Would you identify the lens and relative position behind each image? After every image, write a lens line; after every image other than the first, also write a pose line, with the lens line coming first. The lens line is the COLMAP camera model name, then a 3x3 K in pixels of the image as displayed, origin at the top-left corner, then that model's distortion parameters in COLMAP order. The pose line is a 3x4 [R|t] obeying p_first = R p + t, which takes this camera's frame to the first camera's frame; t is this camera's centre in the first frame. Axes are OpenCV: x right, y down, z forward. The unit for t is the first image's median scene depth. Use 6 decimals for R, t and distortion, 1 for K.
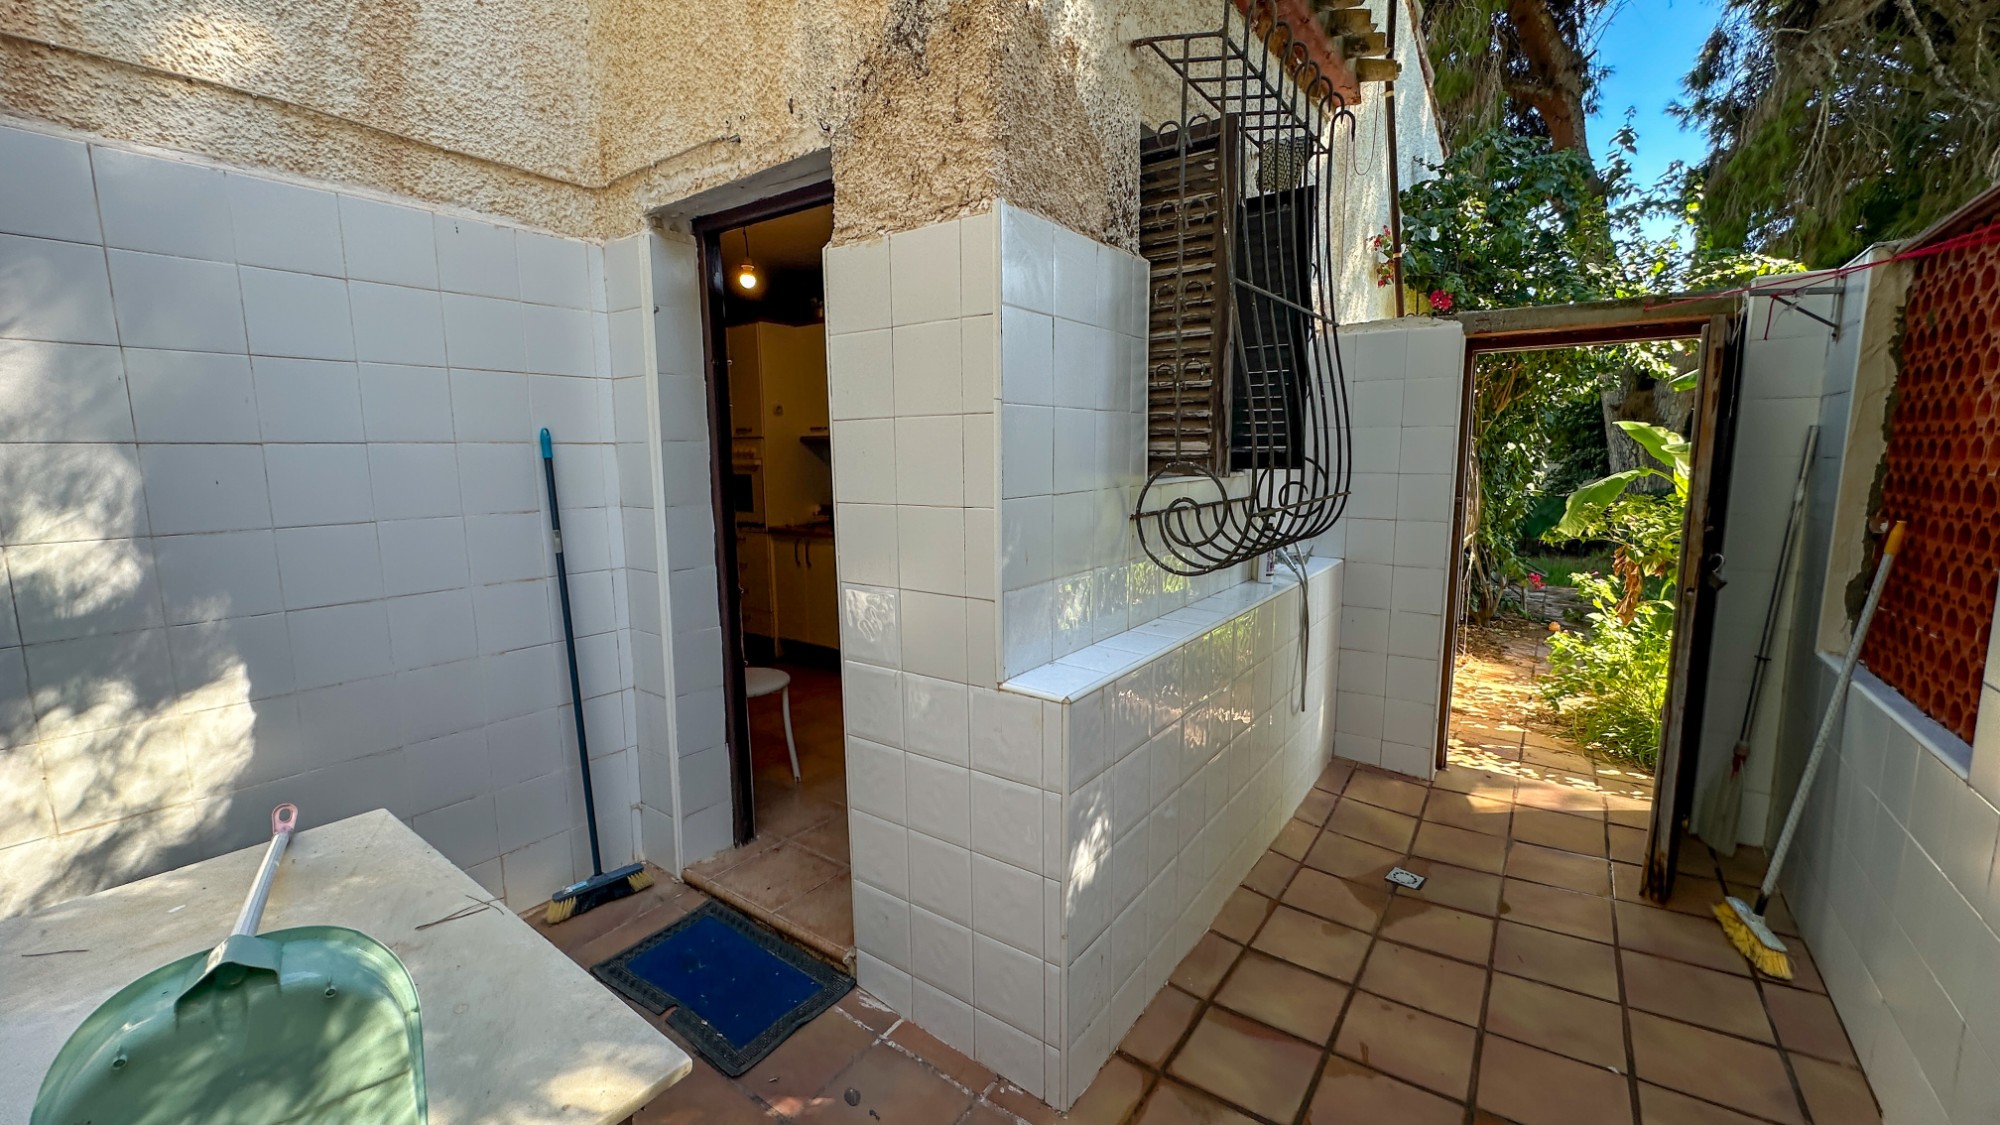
lens RADIAL K [[797.8, 0, 999.8], [0, 797.8, 559.8], [0, 0, 1]] dist [-0.000827, 0.000270]
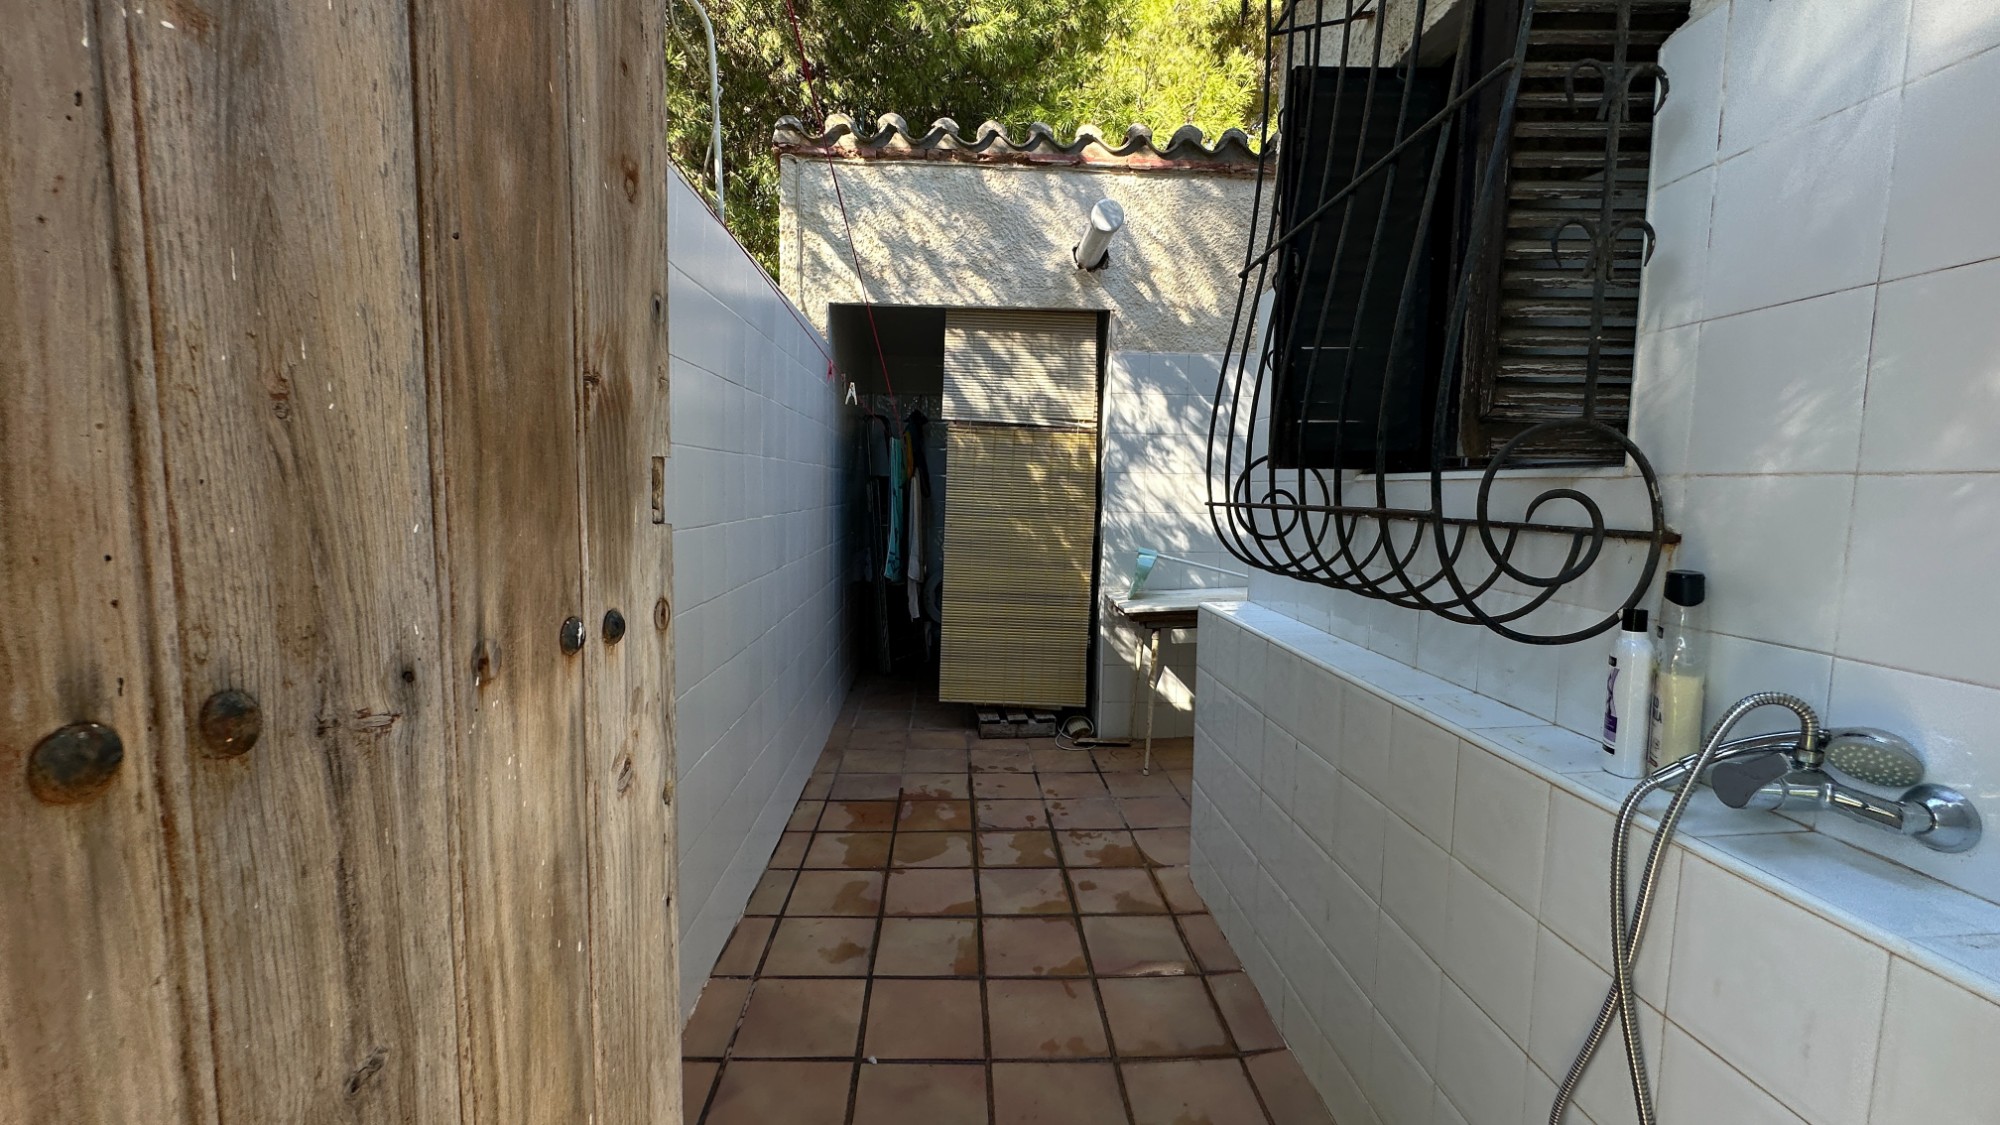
lens RADIAL K [[797.8, 0, 999.8], [0, 797.8, 559.8], [0, 0, 1]] dist [-0.000827, 0.000270]
pose [[-0.780222, 0.059257, -0.622690, 1.109465], [-0.091812, 0.973871, 0.207715, -0.165038], [0.618728, 0.219235, -0.754395, 1.544014]]
